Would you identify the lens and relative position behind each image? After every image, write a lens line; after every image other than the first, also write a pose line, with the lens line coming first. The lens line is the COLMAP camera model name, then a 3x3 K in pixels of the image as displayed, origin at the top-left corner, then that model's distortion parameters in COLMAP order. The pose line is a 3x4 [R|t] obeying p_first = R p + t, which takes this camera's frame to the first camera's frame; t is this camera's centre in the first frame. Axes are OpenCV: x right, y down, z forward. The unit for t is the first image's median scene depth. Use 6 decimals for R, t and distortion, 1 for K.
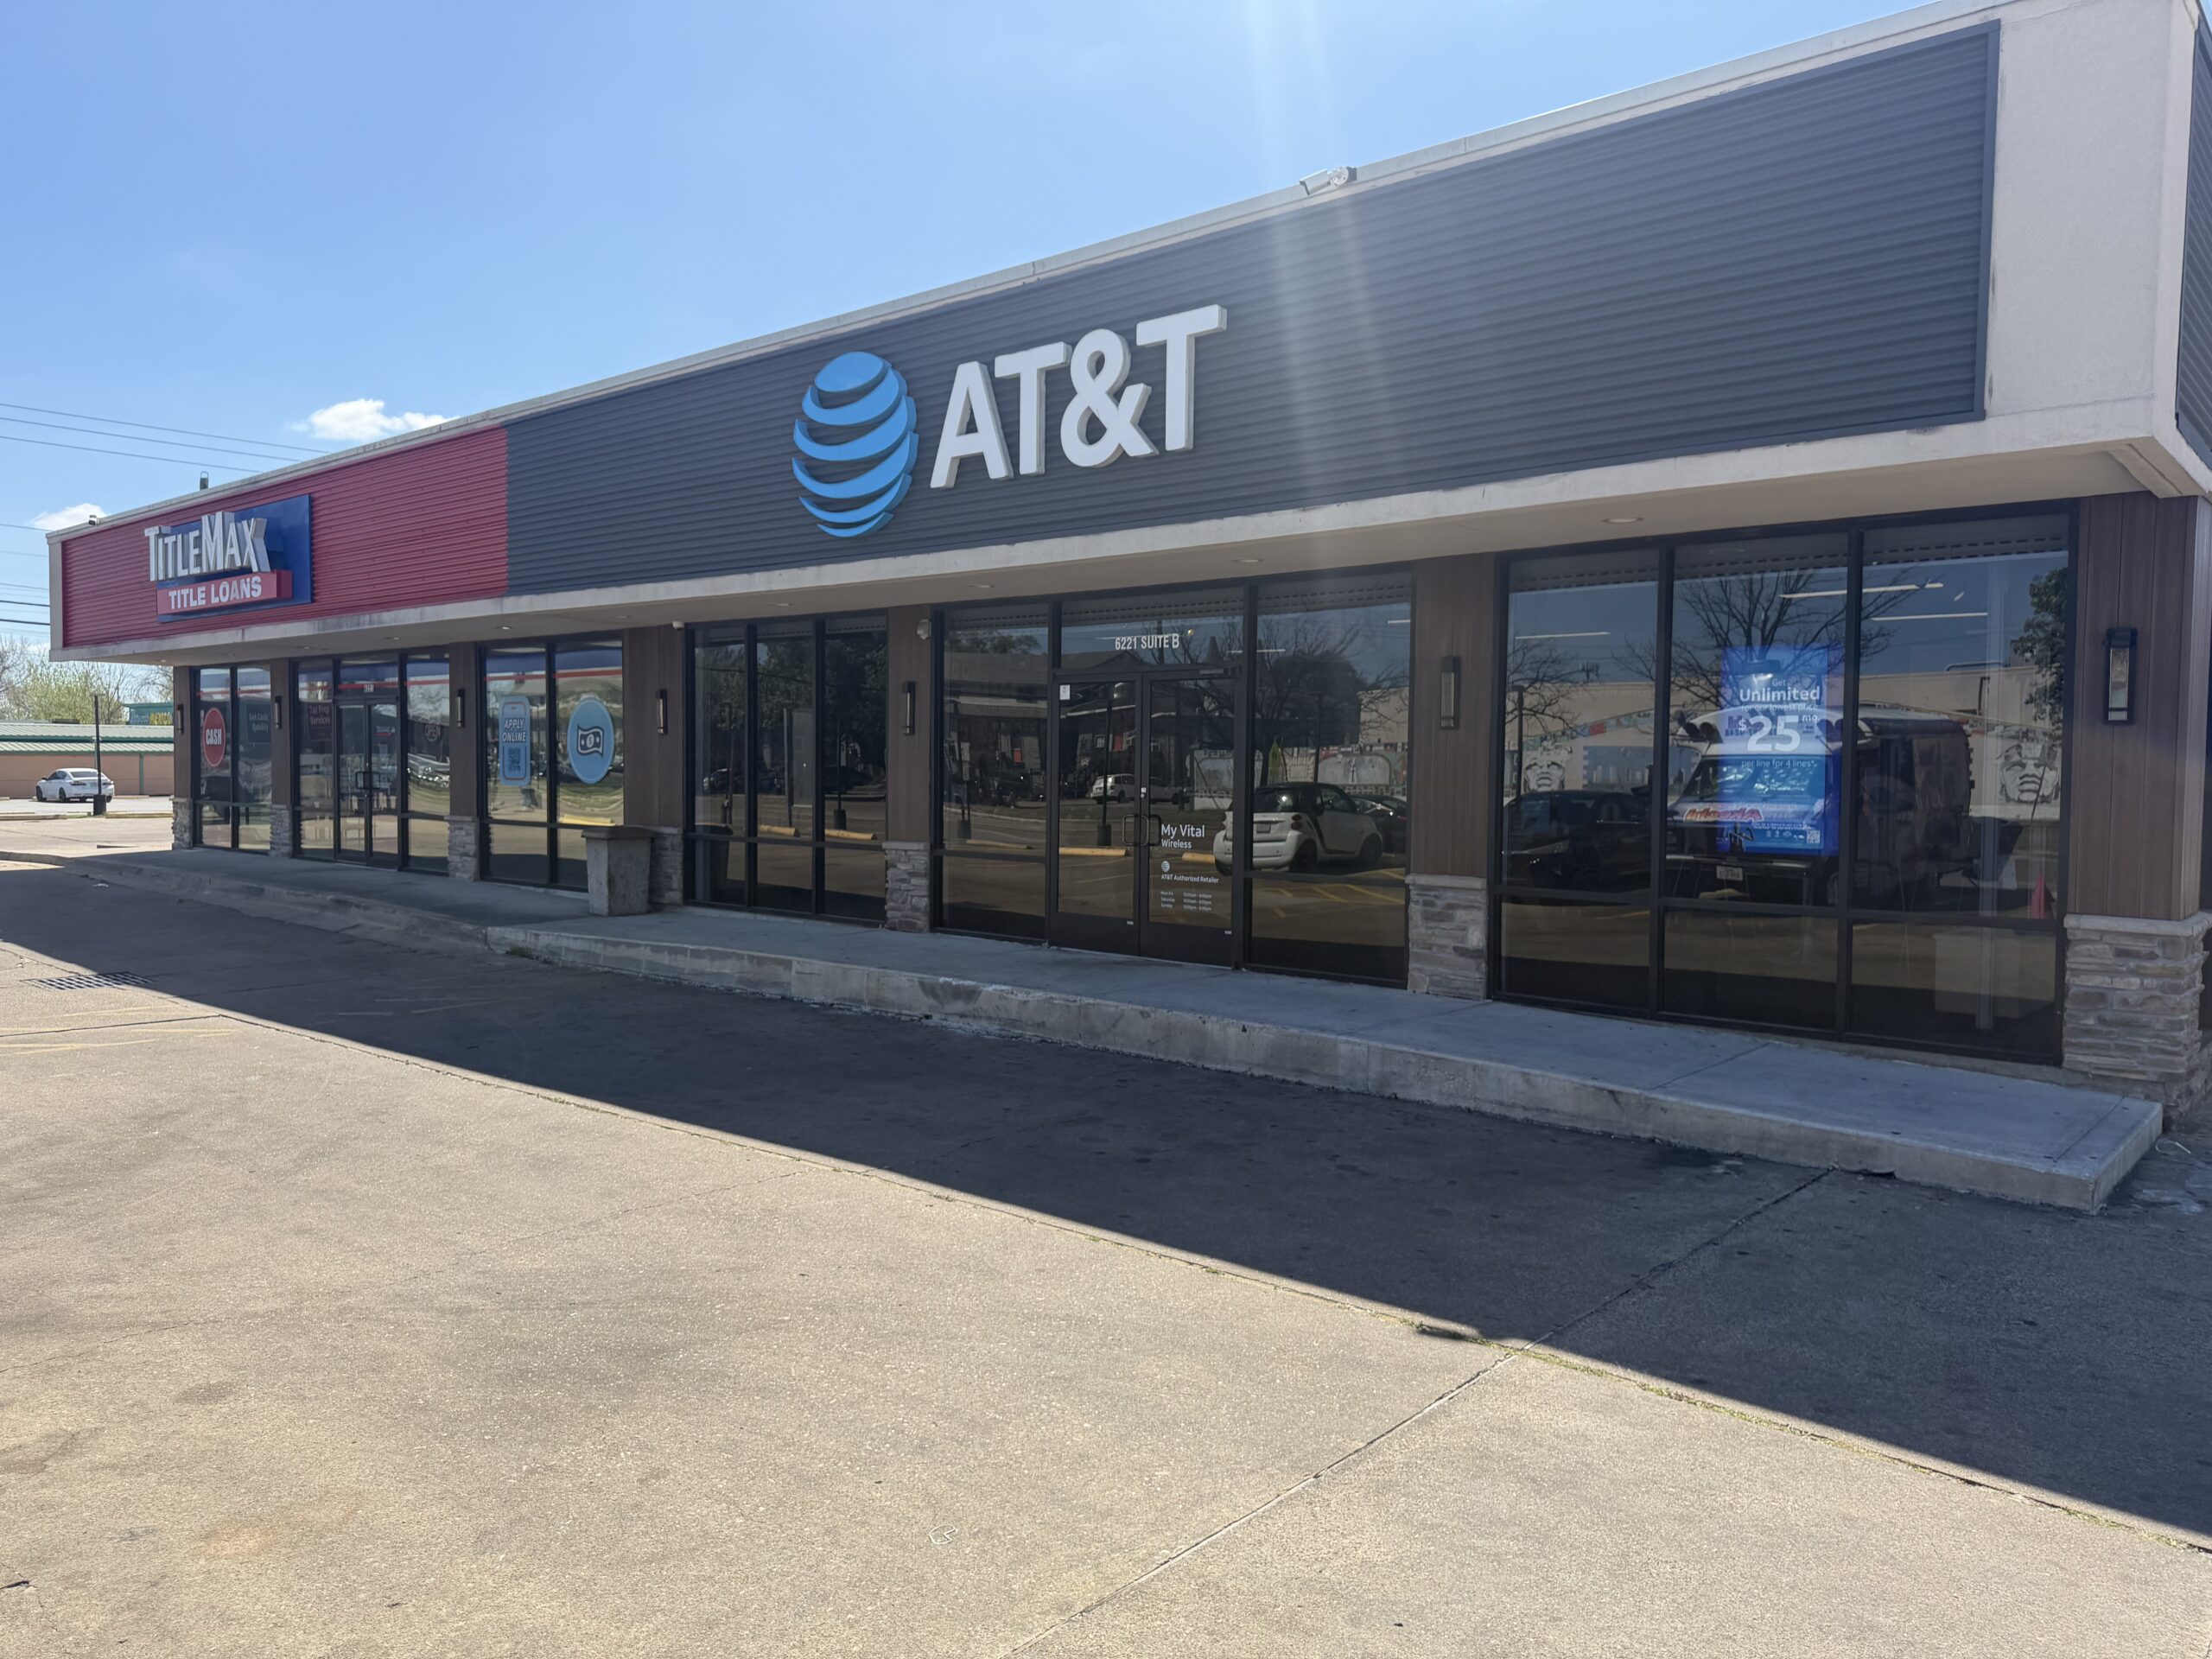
lens RADIAL K [[1551.8, 0, 1090.6], [0, 1551.8, 831.2], [0, 0, 1]] dist [0.079404, -0.094803]
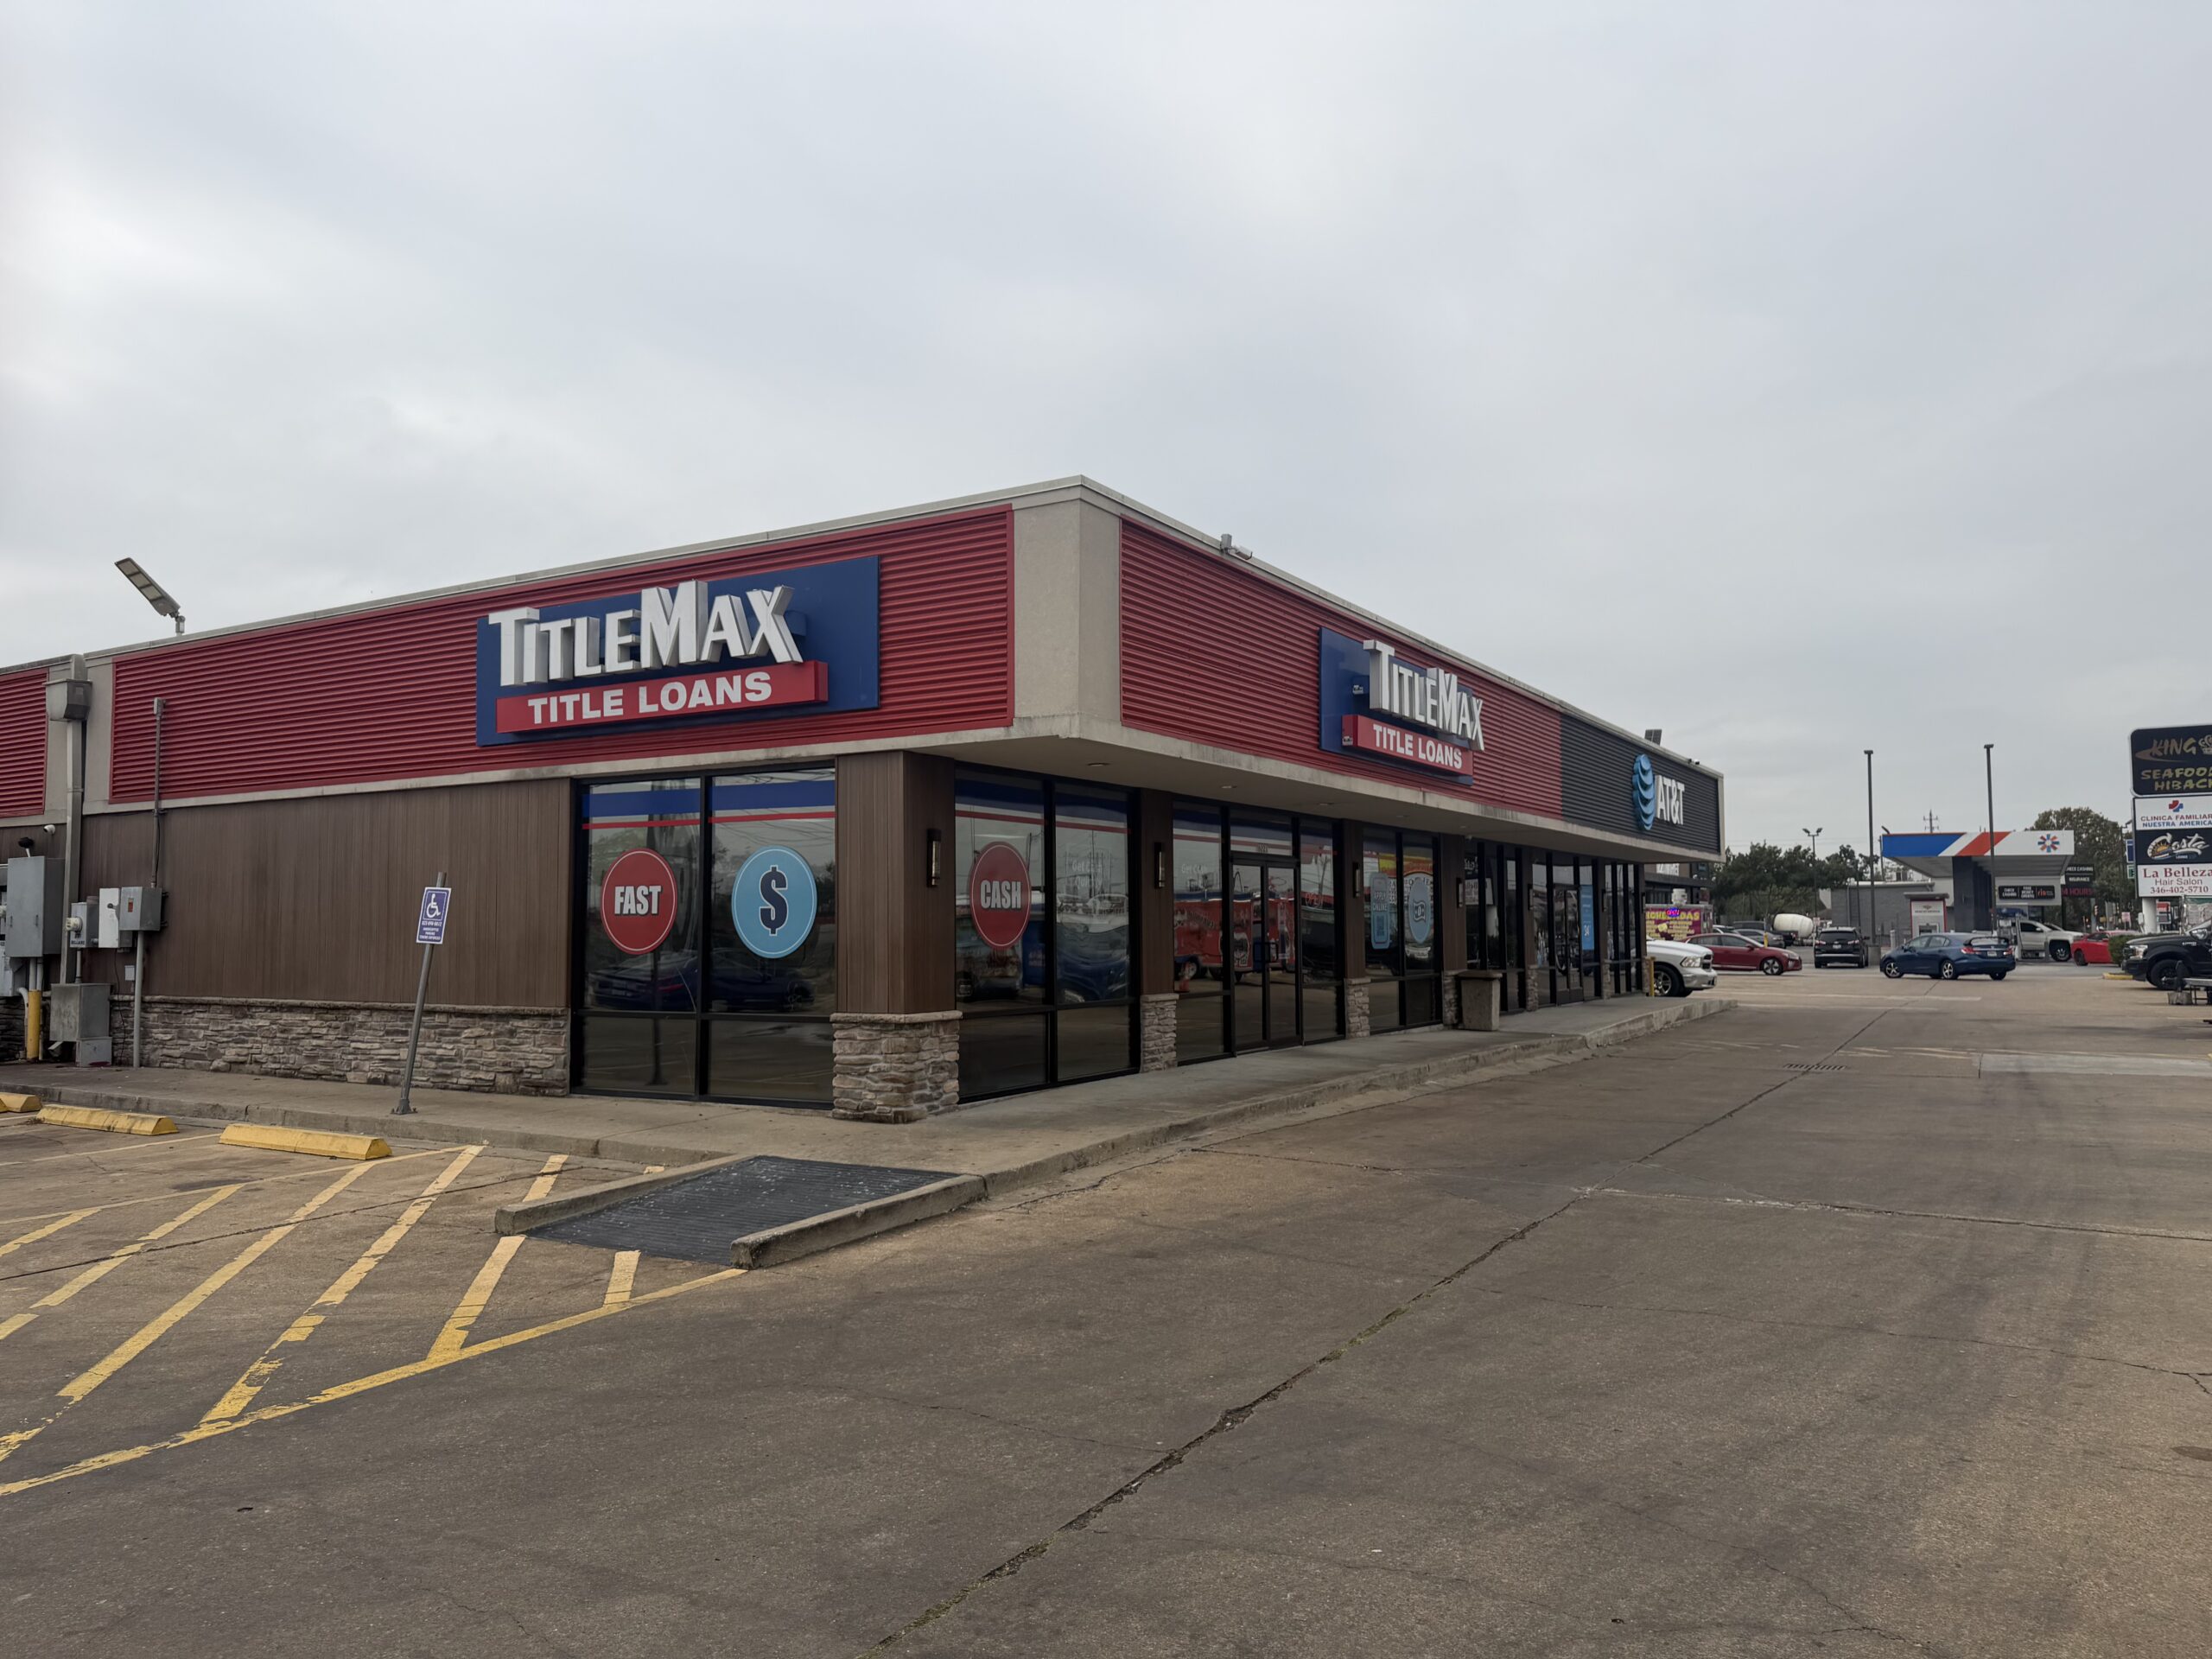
lens RADIAL K [[1551.8, 0, 1106.9], [0, 1551.8, 809.7], [0, 0, 1]] dist [0.079404, -0.094803]
pose [[-0.185042, 0.065237, 0.980563, -2.631701], [0.047369, 0.997226, -0.057407, -0.134840], [-0.981588, 0.035825, -0.187619, 2.528381]]
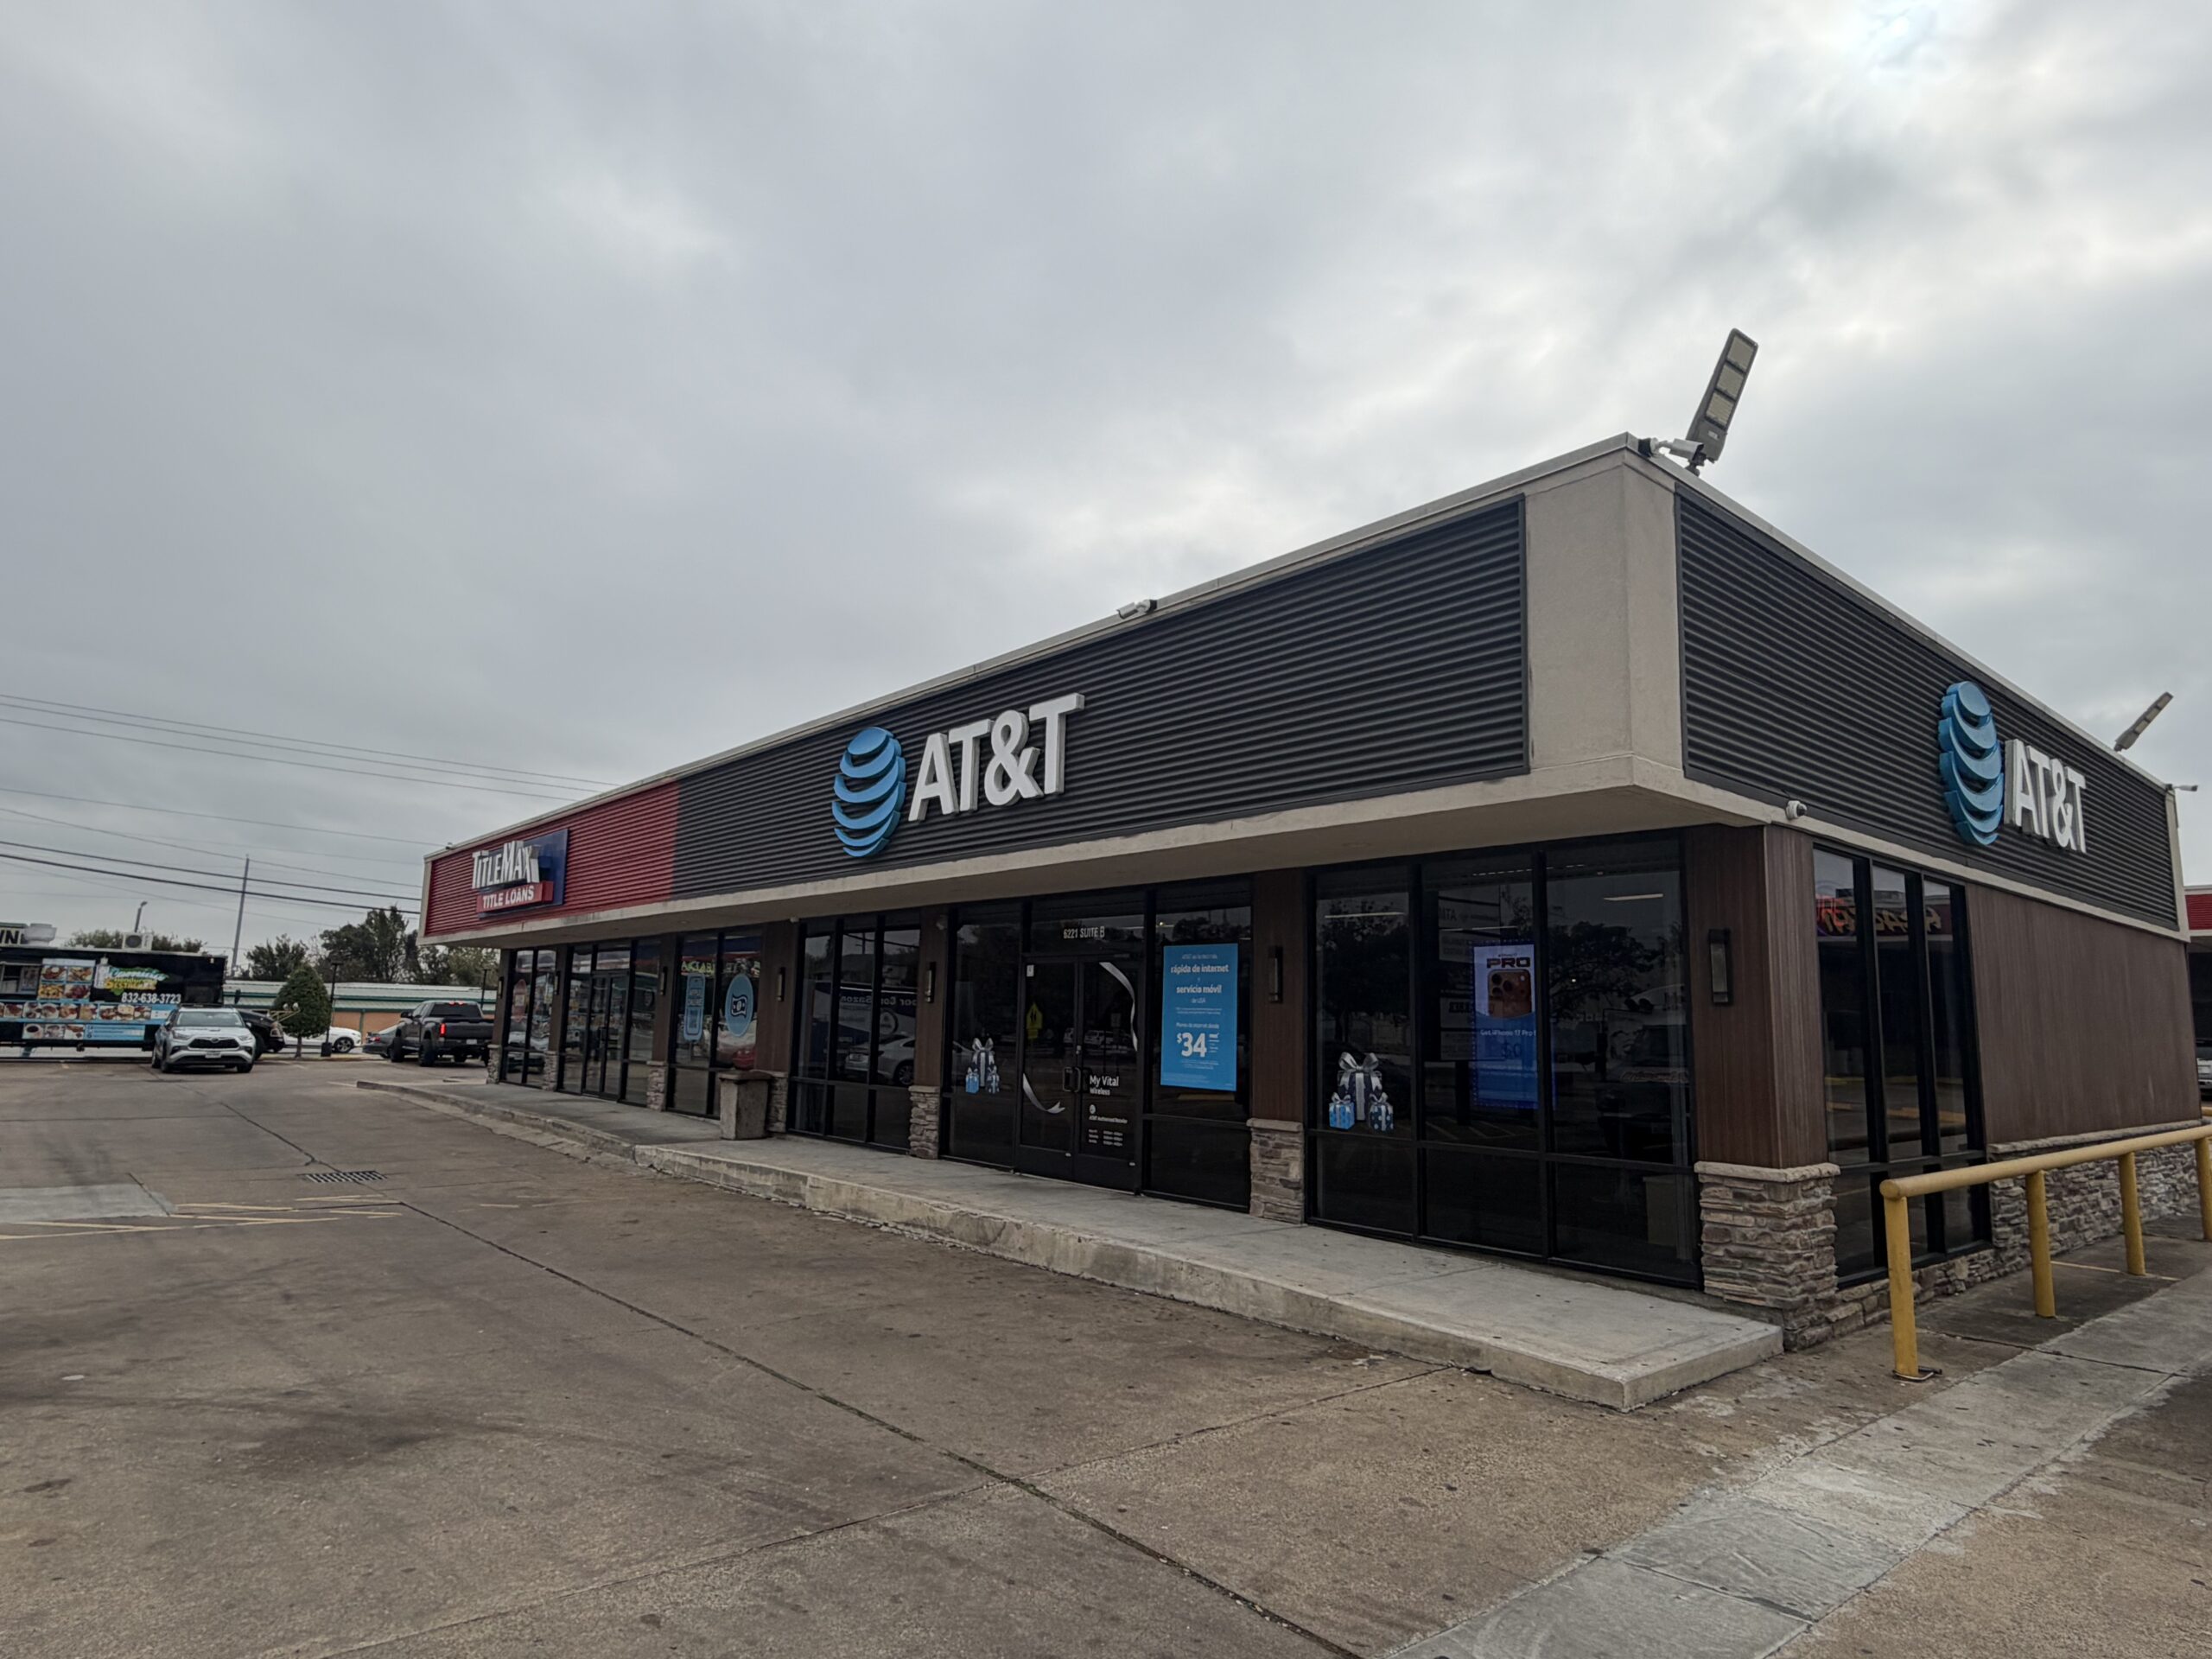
lens RADIAL K [[1265.8, 0, 1085.4], [0, 1265.8, 836.3], [0, 0, 1]] dist [0.002022, 0.004564]
pose [[0.988776, -0.008870, -0.149143, 0.229331], [-0.020121, 0.981236, -0.191756, 0.002718], [0.148045, 0.192605, 0.970044, -0.054068]]
